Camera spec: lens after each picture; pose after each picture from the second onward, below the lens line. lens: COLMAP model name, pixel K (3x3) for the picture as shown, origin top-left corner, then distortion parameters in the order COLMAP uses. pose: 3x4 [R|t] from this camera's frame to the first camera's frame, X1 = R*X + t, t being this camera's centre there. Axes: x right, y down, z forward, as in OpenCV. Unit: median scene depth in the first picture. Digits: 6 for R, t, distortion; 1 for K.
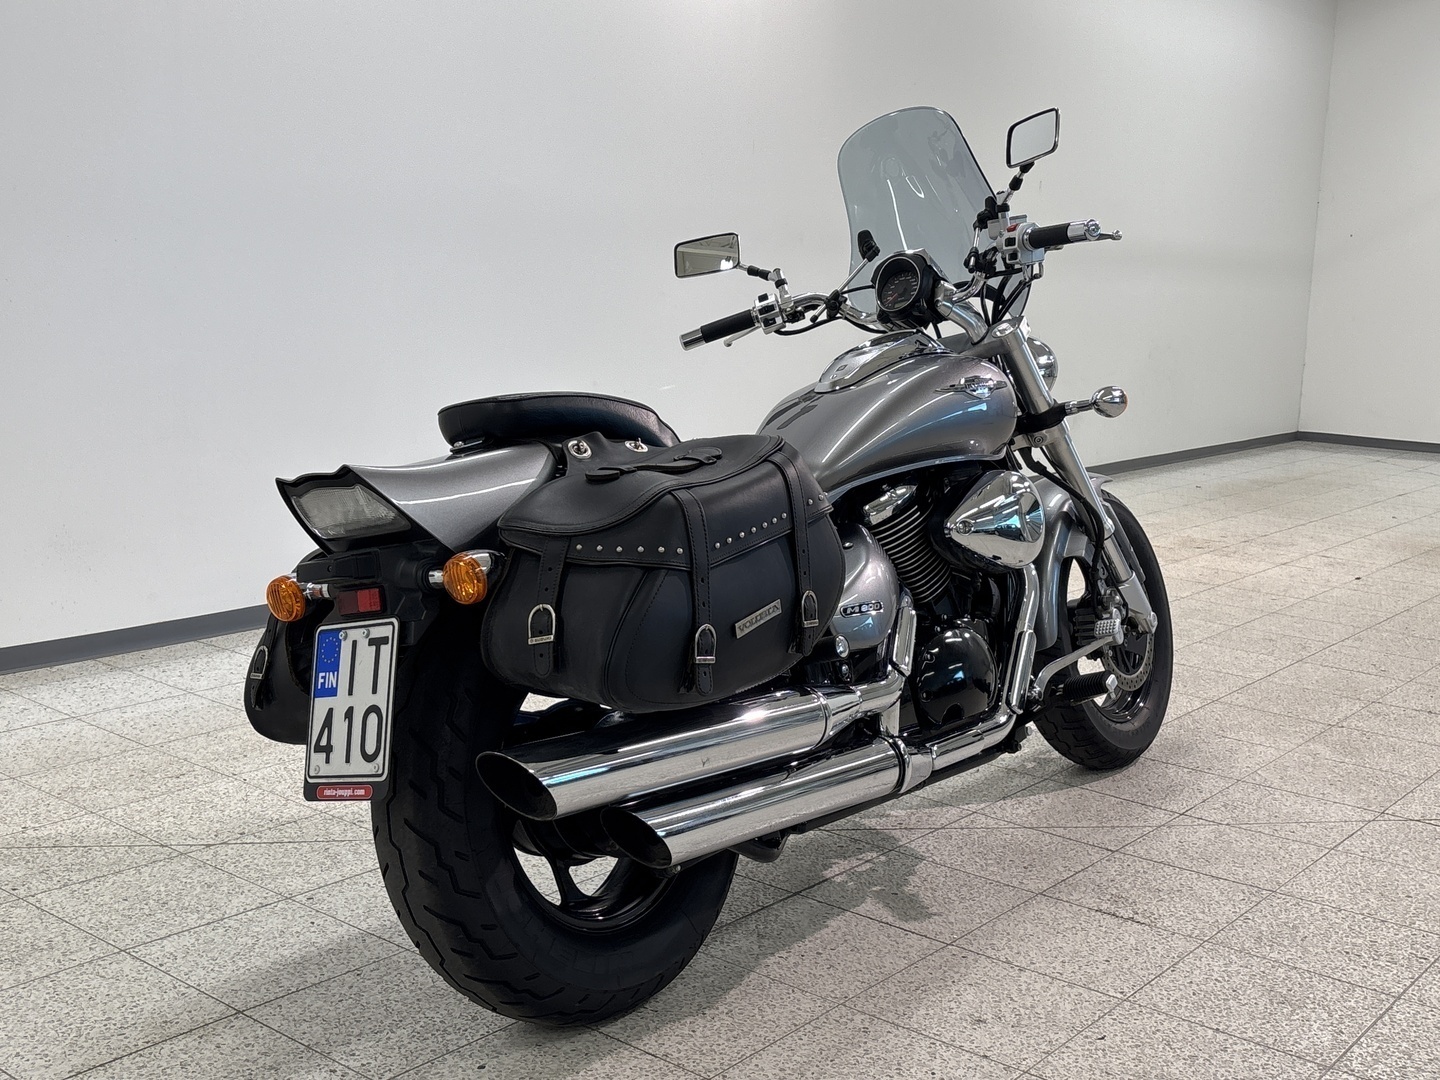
lens RADIAL K [[1675.7, 0, 719.1], [0, 1675.7, 537.5], [0, 0, 1]] dist [0.203632, -0.709281]
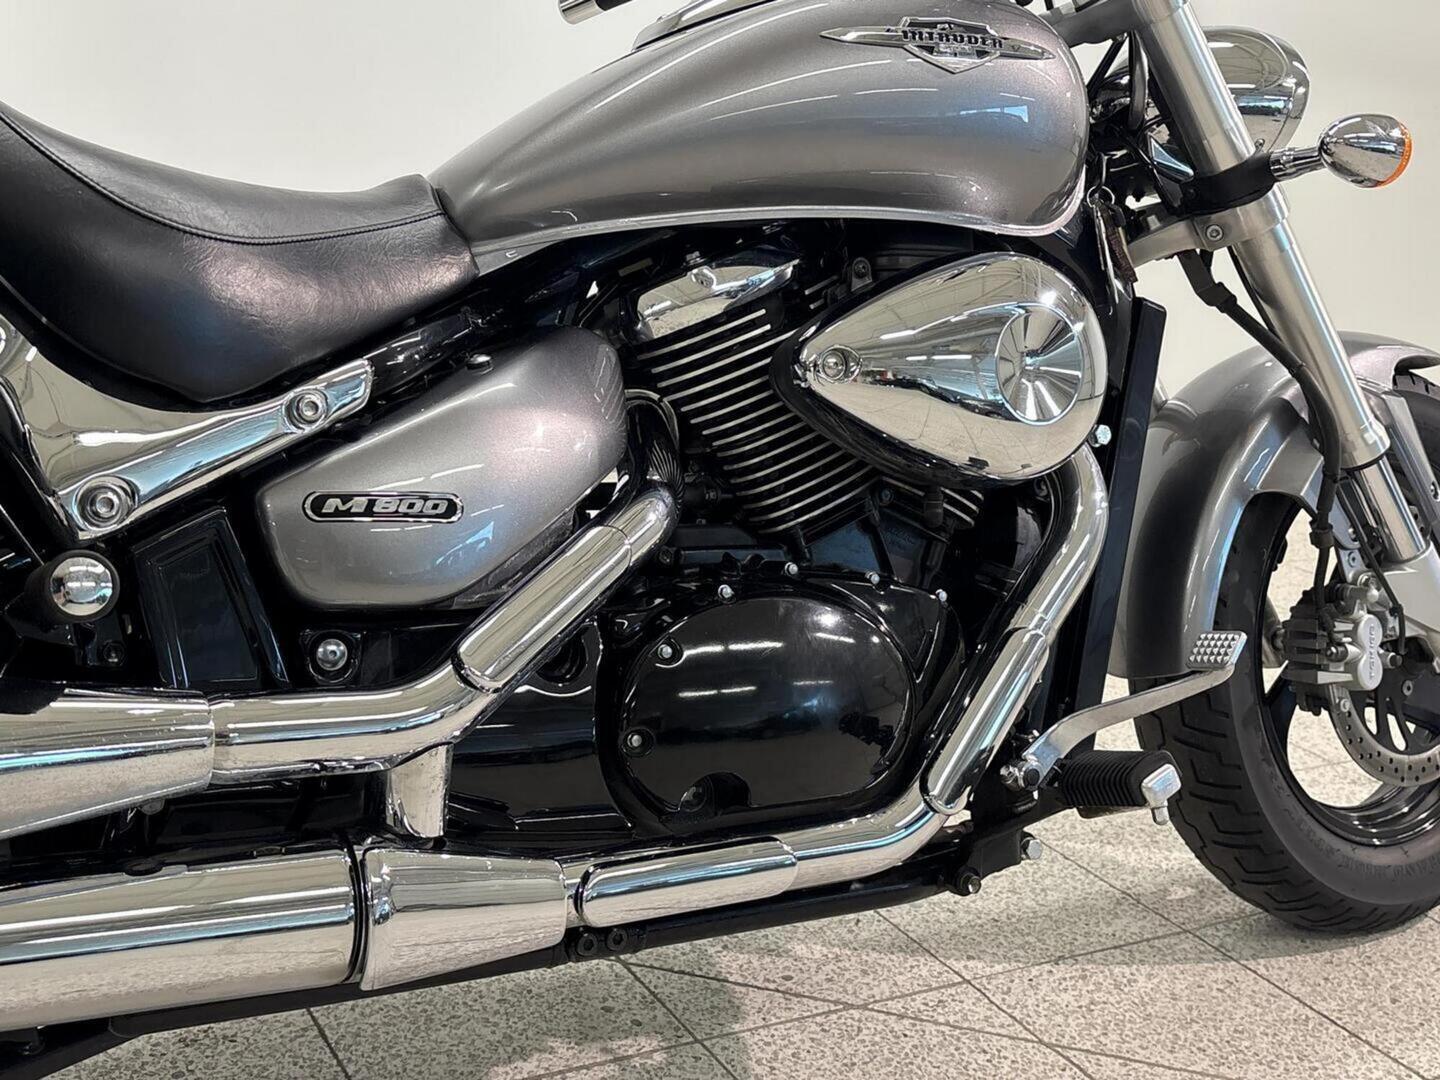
lens RADIAL K [[1675.7, 0, 719.1], [0, 1675.7, 537.5], [0, 0, 1]] dist [0.203632, -0.709281]
pose [[0.933680, 0.123952, -0.335971, 0.331777], [-0.110939, 0.992149, 0.057736, 0.020053], [0.340490, -0.016635, 0.940101, 0.734702]]
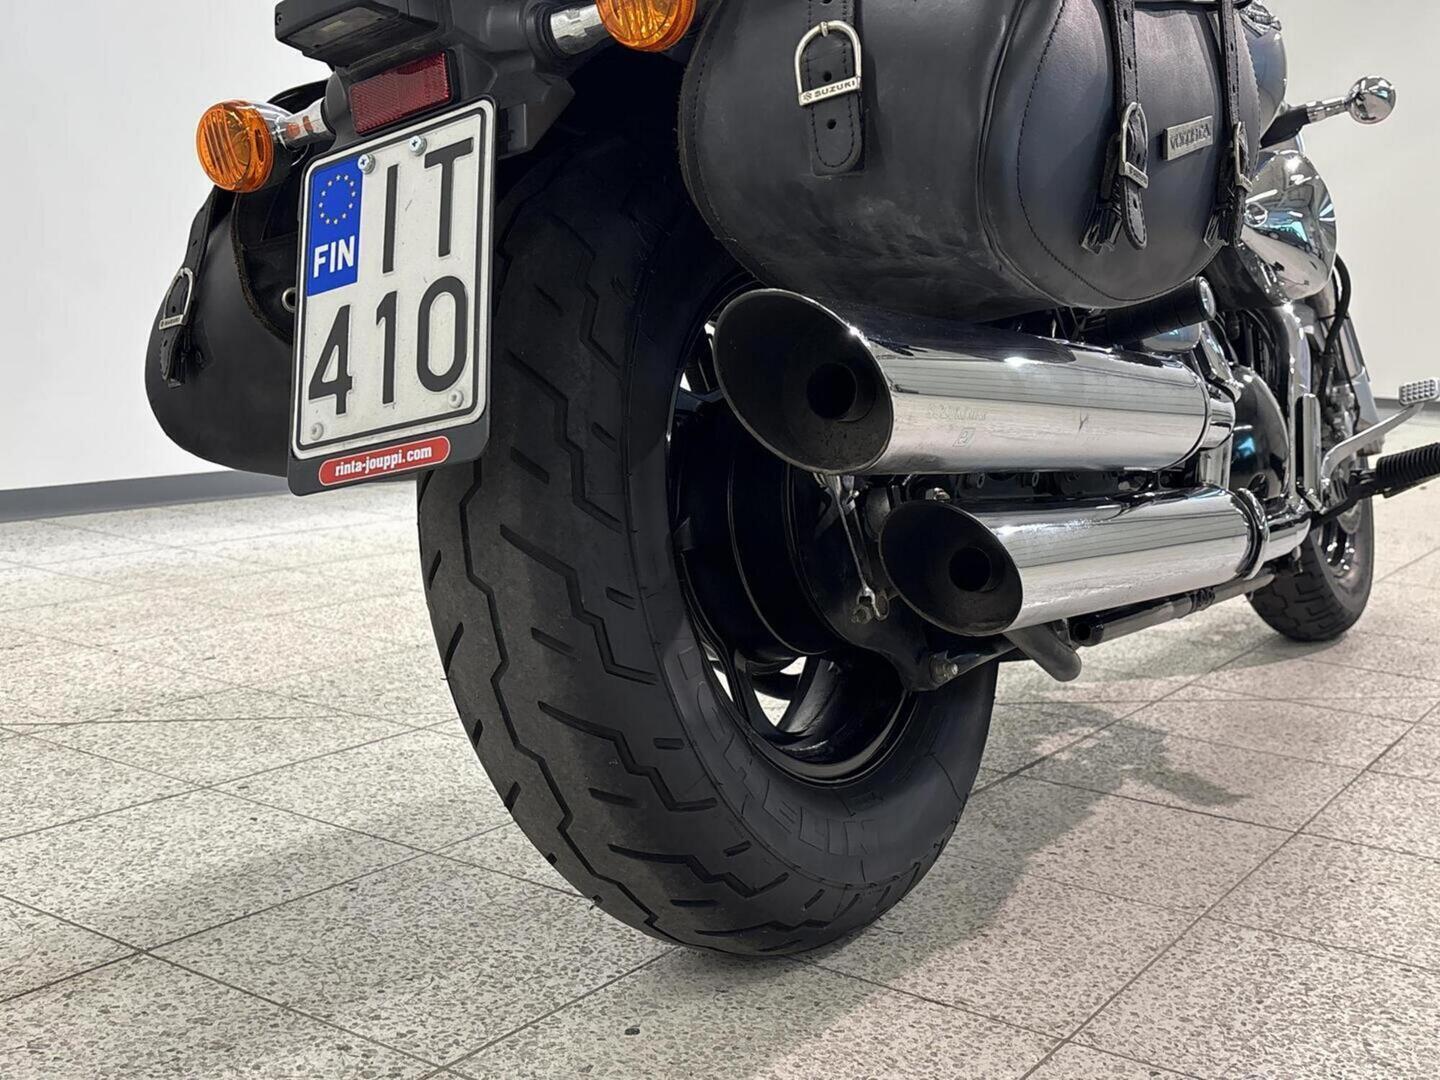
lens RADIAL K [[1680.2, 0, 733.0], [0, 1680.2, 536.0], [0, 0, 1]] dist [0.118590, -0.349121]
pose [[0.995044, -0.005304, 0.099296, -0.150750], [0.007267, 0.999785, -0.019424, 0.161533], [-0.099172, 0.020049, 0.994868, 0.454104]]
